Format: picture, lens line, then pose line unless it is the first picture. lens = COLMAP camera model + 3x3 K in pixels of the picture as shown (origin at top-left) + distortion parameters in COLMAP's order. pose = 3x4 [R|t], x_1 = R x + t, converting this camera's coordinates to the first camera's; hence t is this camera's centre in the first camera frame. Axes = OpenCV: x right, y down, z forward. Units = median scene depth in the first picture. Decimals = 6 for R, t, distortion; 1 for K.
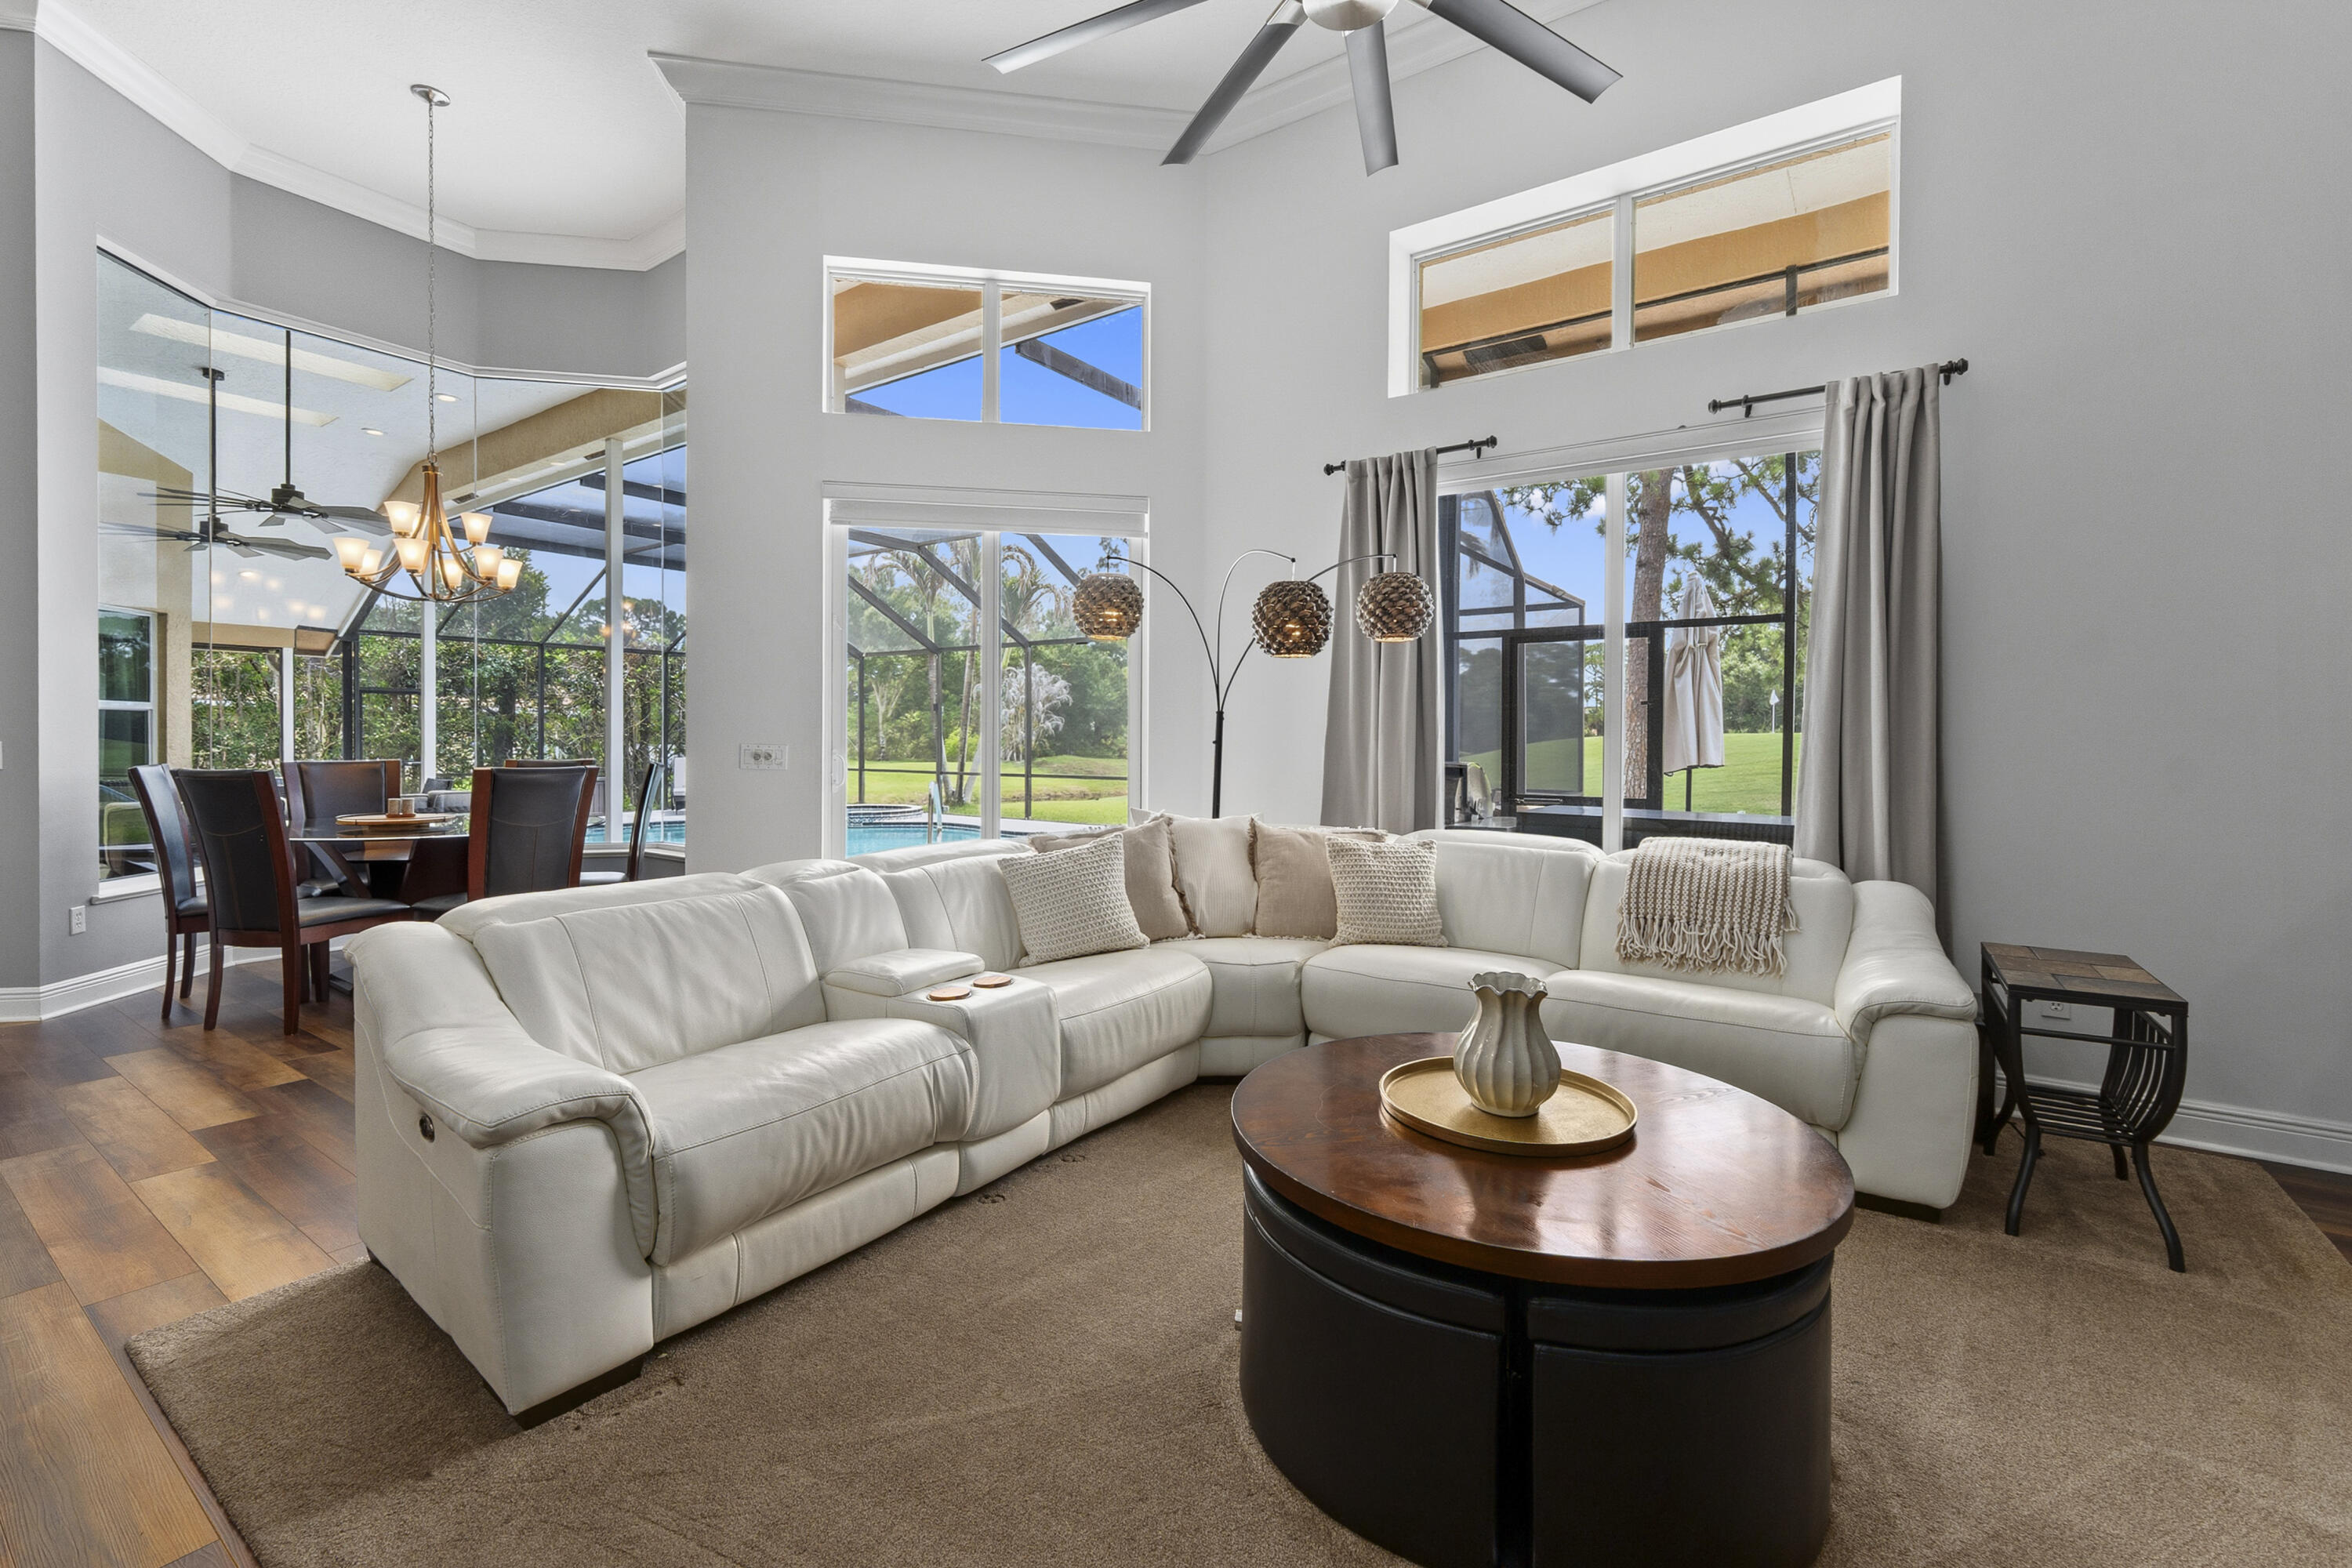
lens RADIAL K [[1000.9, 0, 1175.7], [0, 1000.9, 743.1], [0, 0, 1]] dist [0.002275, 0.000855]
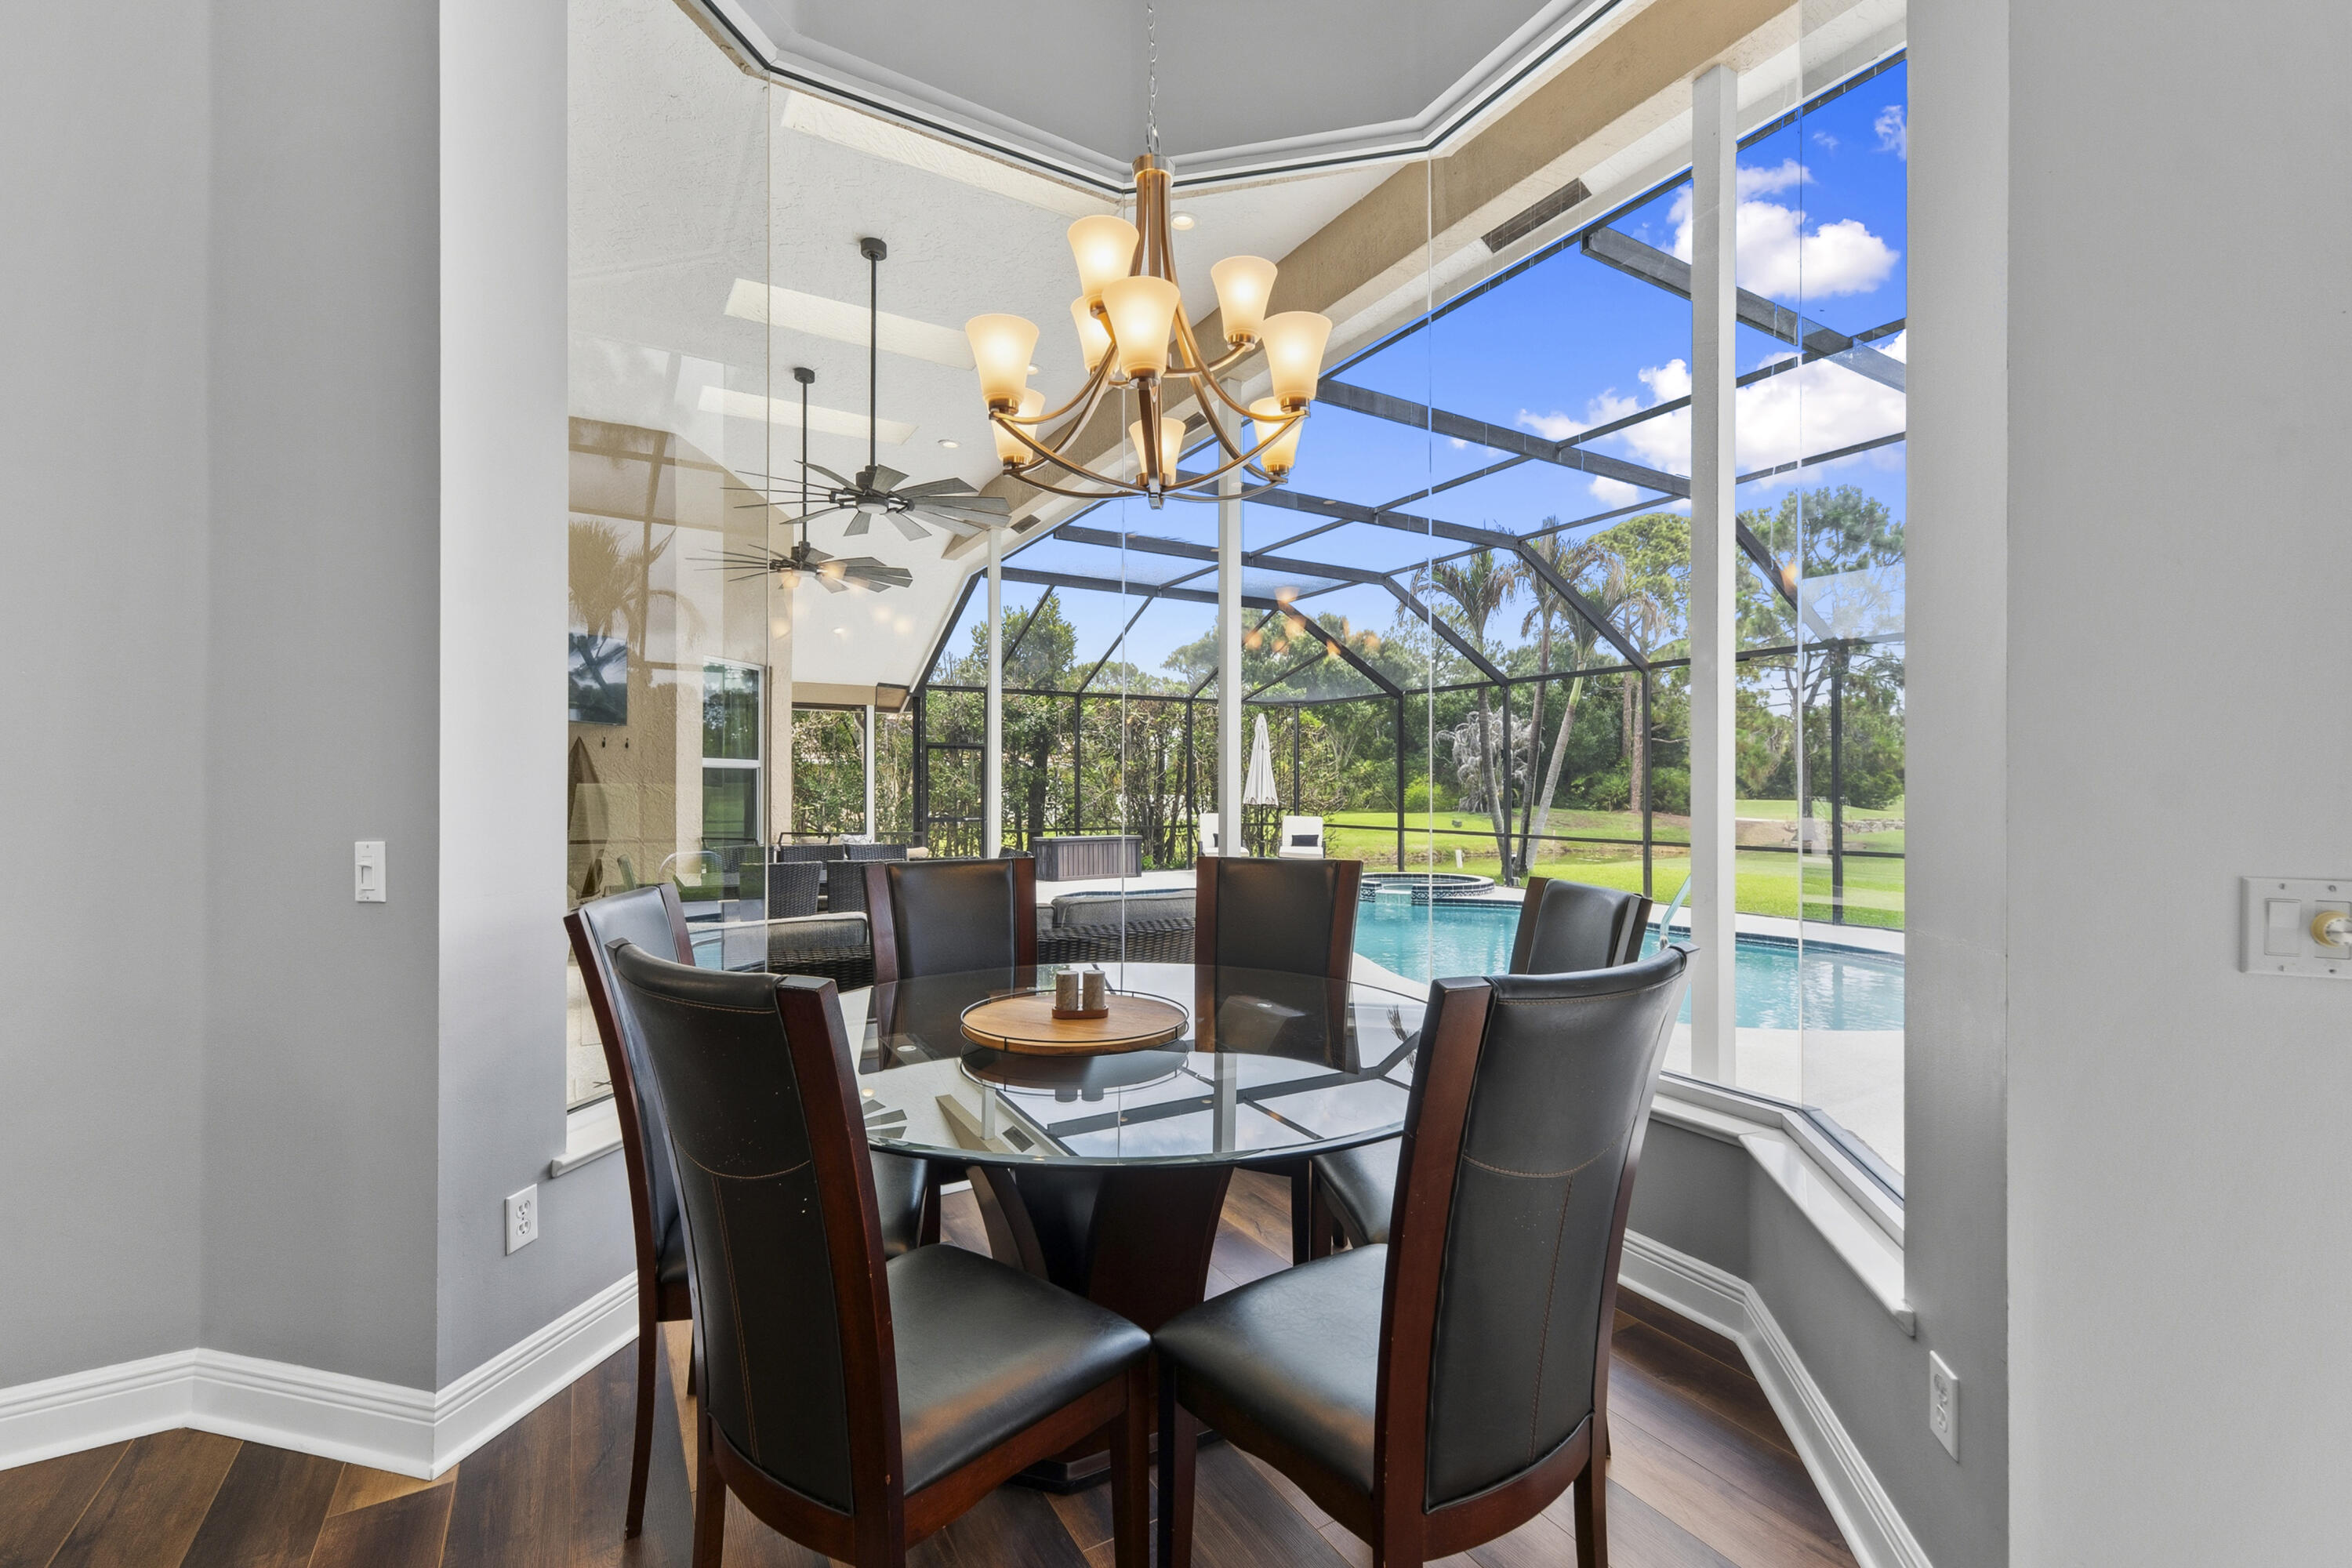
lens RADIAL K [[1000.9, 0, 1171.8], [0, 1000.9, 773.7], [0, 0, 1]] dist [0.002275, 0.000855]
pose [[0.908483, -0.008588, -0.417833, -0.177204], [0.001061, 0.999833, -0.018243, -0.006385], [0.417920, 0.016130, 0.908341, 0.199583]]
